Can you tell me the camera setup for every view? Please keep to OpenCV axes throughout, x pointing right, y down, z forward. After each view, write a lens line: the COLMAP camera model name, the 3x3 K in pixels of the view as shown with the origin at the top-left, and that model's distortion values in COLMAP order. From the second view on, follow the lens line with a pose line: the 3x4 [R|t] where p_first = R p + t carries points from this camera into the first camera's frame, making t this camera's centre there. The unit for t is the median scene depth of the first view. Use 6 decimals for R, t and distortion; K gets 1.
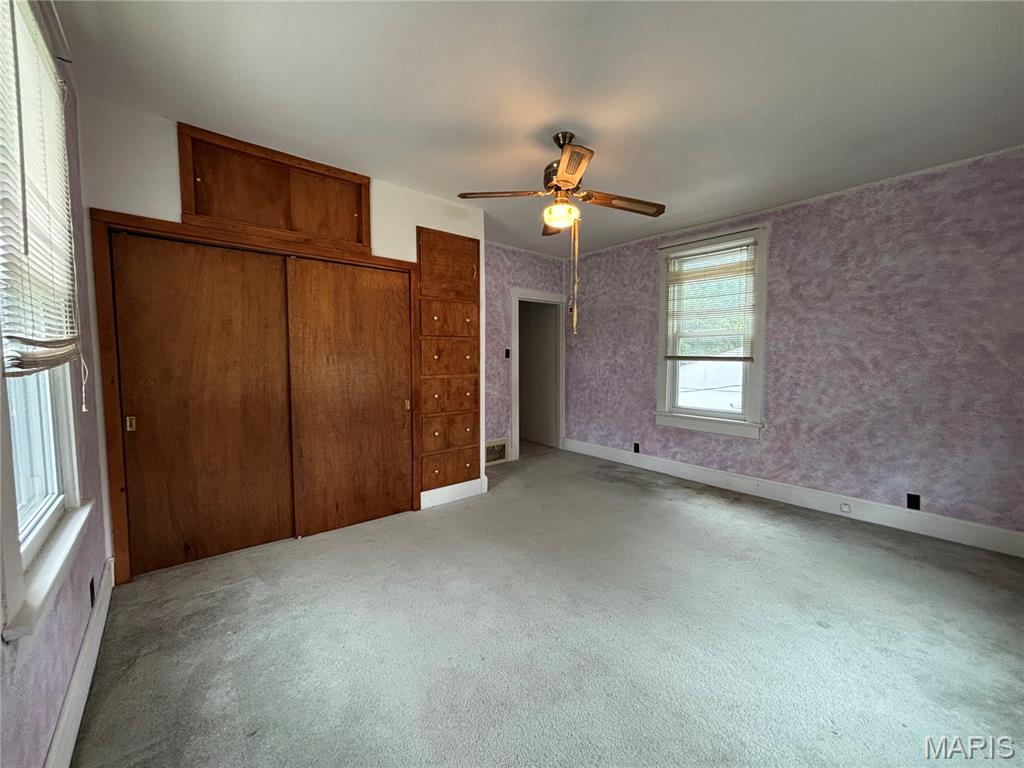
lens RADIAL K [[409.4, 0, 514.5], [0, 409.4, 383.4], [0, 0, 1]] dist [0.000041, -0.004994]
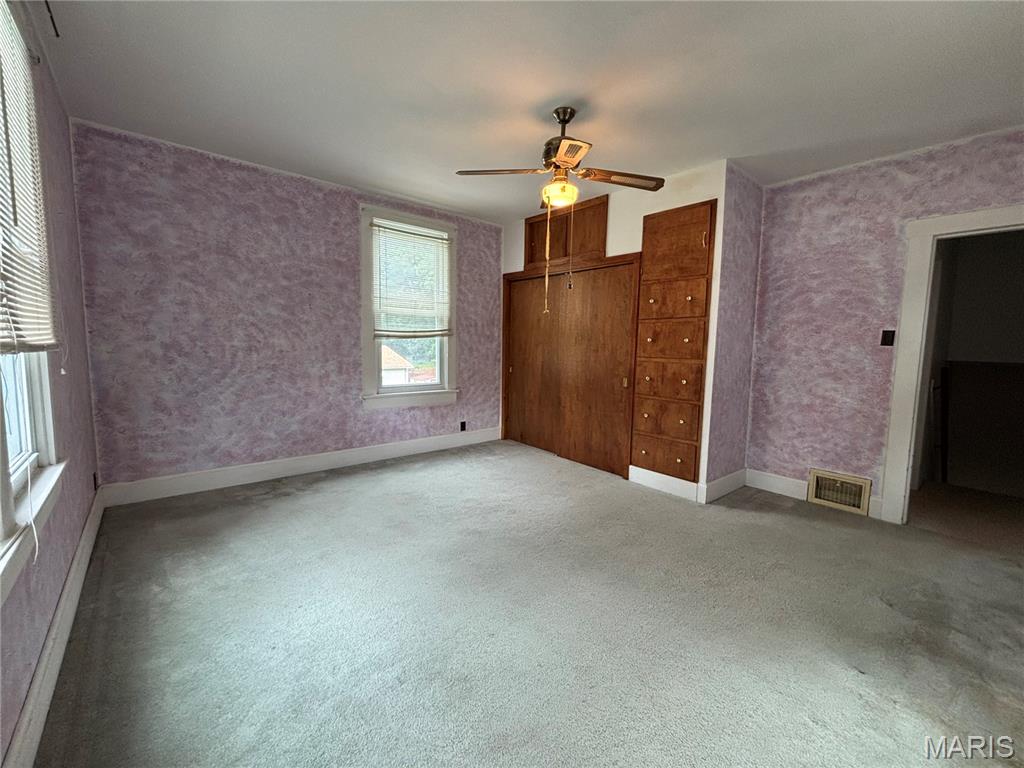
lens RADIAL K [[409.4, 0, 514.5], [0, 409.4, 383.4], [0, 0, 1]] dist [0.000041, -0.004994]
pose [[0.011751, 0.101462, -0.994770, 0.802632], [-0.084689, 0.991365, 0.100115, -0.030009], [0.996338, 0.083070, 0.020242, 0.638576]]
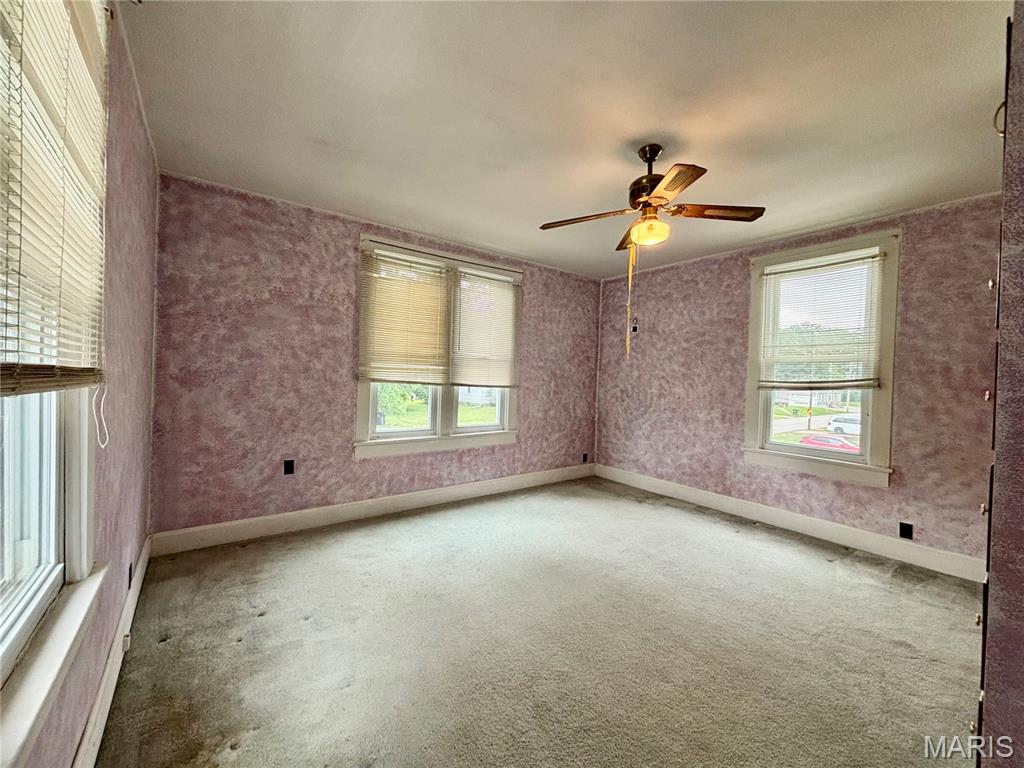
lens RADIAL K [[409.4, 0, 514.5], [0, 409.4, 383.4], [0, 0, 1]] dist [0.000041, -0.004994]
pose [[-0.998320, -0.032737, 0.047796, 0.255499], [-0.028960, 0.996558, 0.077673, -0.088719], [-0.050174, 0.076158, -0.995833, 1.374069]]
